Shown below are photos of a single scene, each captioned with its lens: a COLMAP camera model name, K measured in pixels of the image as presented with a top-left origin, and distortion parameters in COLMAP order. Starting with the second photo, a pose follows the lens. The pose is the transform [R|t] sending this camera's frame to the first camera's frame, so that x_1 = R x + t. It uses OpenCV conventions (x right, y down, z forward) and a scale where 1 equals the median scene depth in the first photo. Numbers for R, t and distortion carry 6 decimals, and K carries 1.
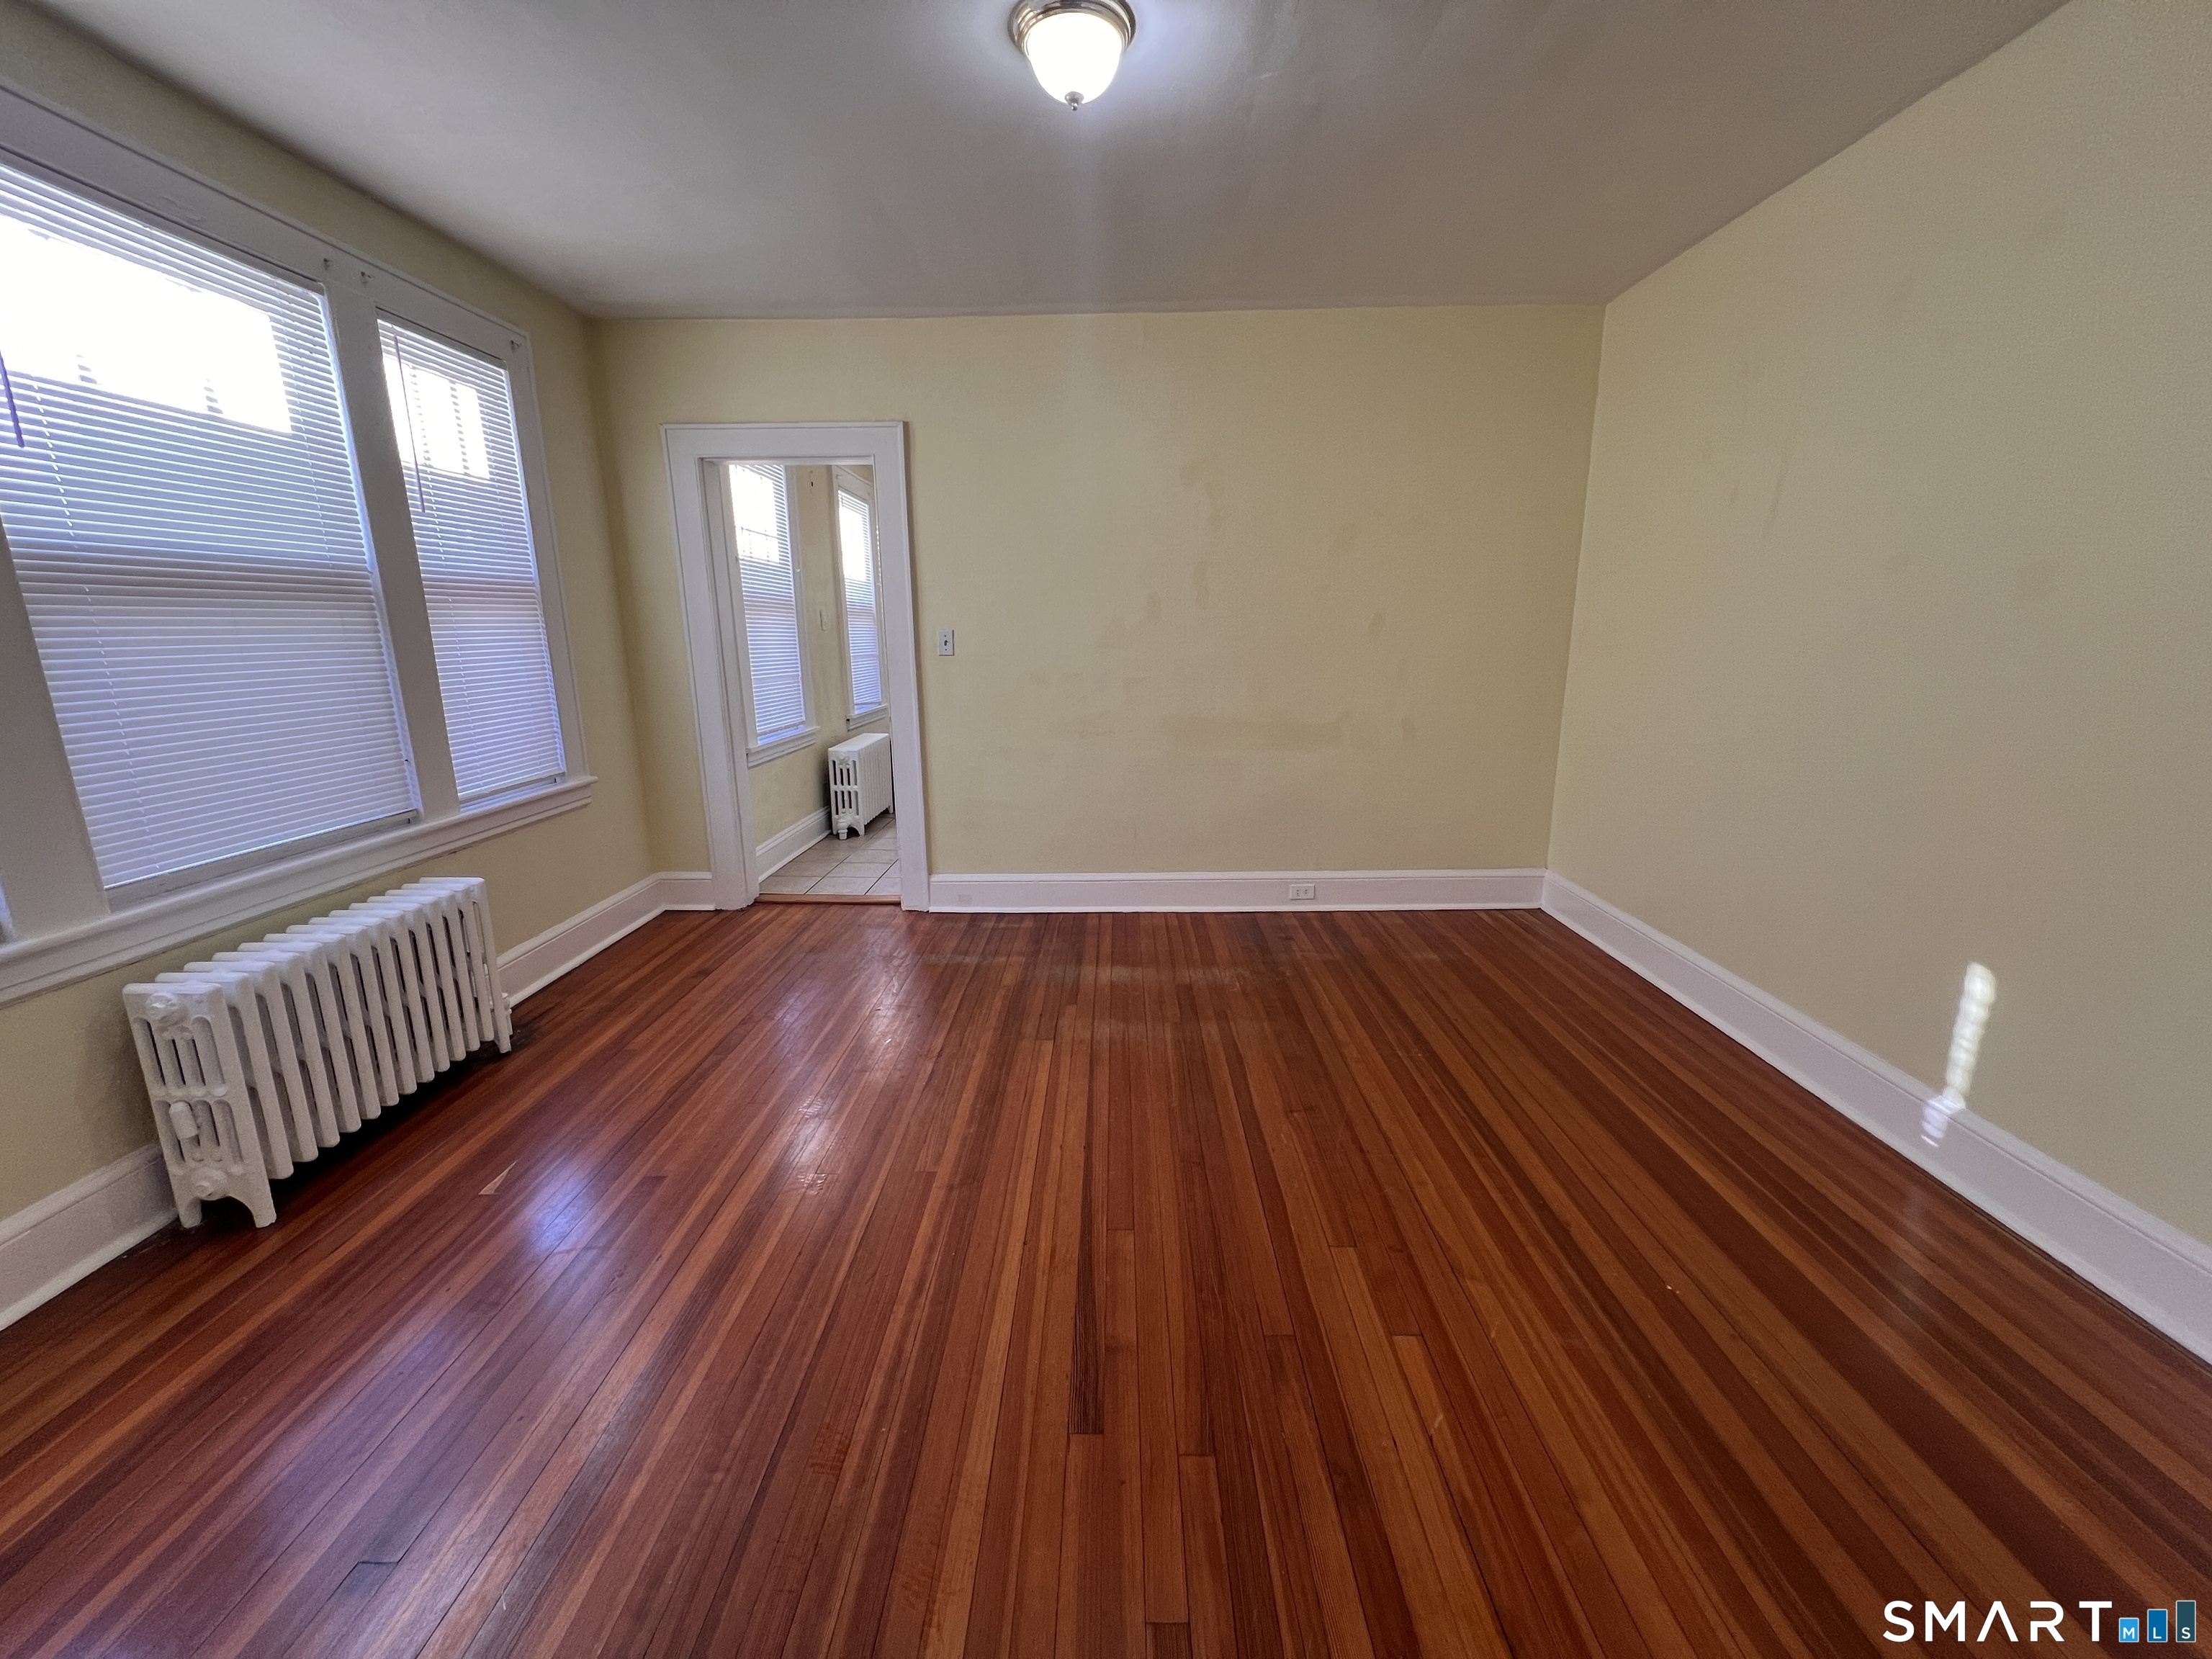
lens RADIAL K [[879.3, 0, 1102.6], [0, 879.3, 823.9], [0, 0, 1]] dist [-0.002039, -0.000508]
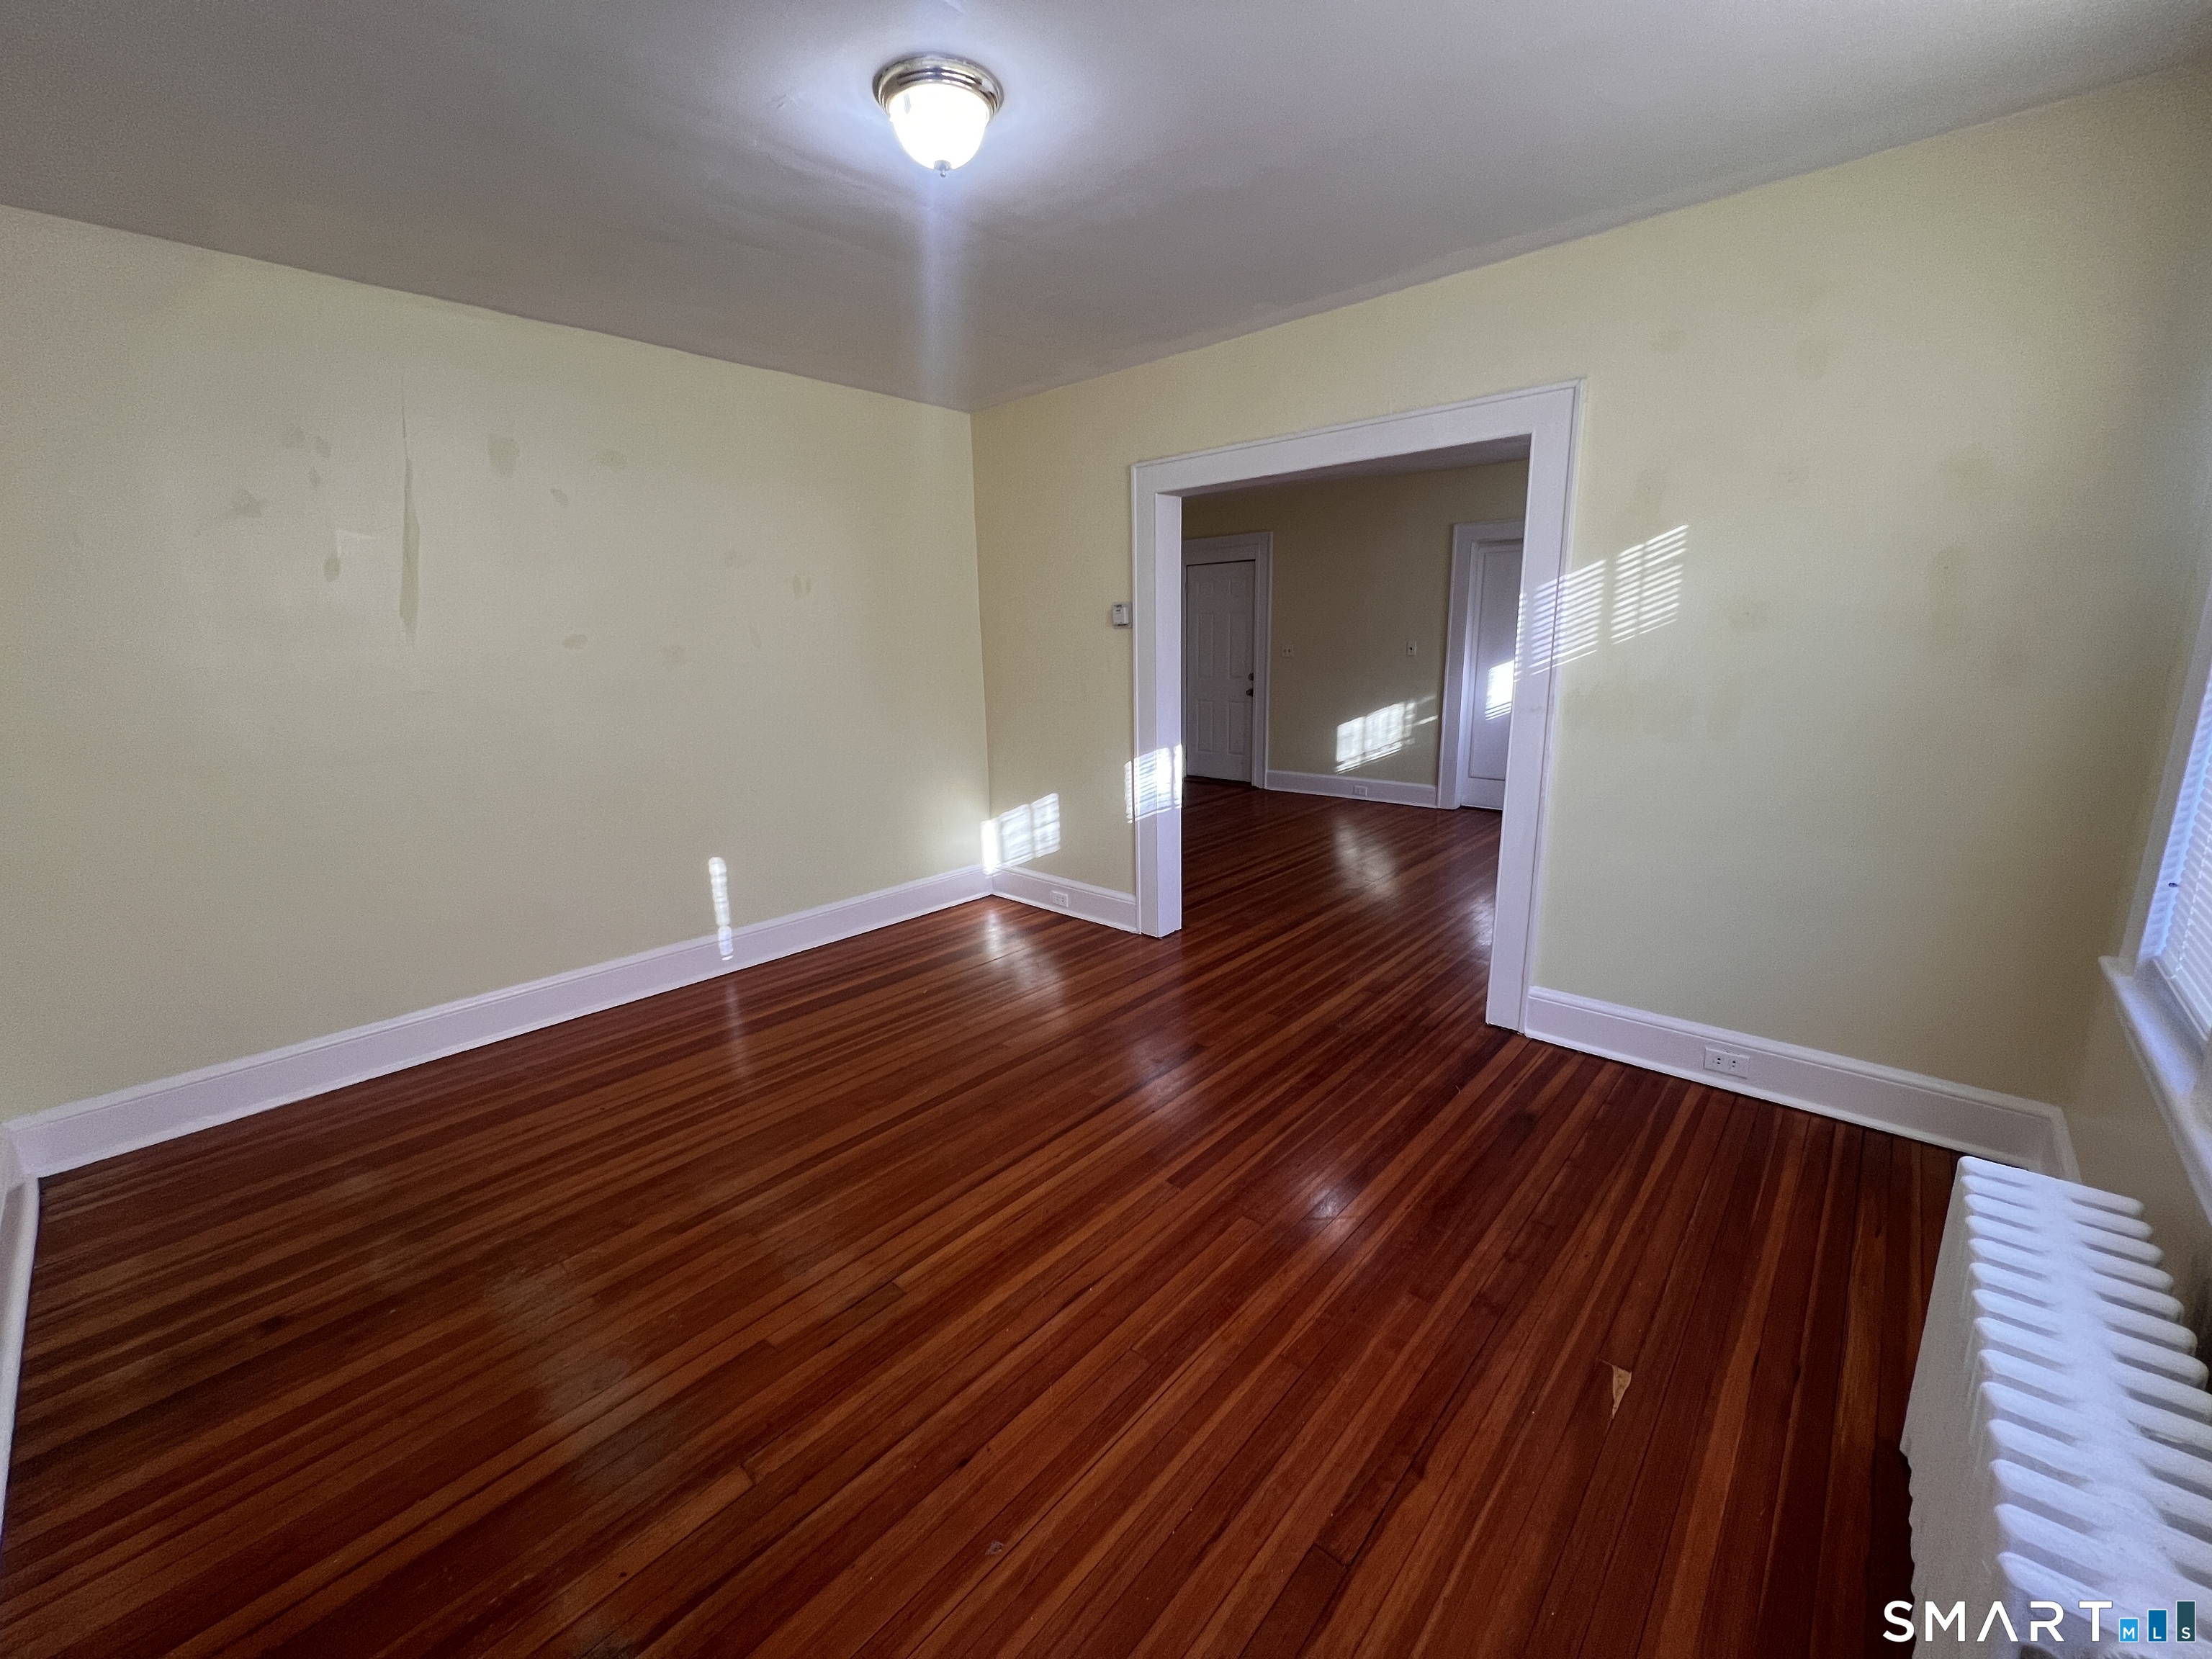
lens RADIAL K [[879.3, 0, 1102.6], [0, 879.3, 823.9], [0, 0, 1]] dist [-0.002039, -0.000508]
pose [[-0.751127, -0.116802, 0.649743, -0.800869], [0.170876, 0.916281, 0.362257, -0.424628], [-0.637659, 0.383126, -0.668285, 1.634327]]
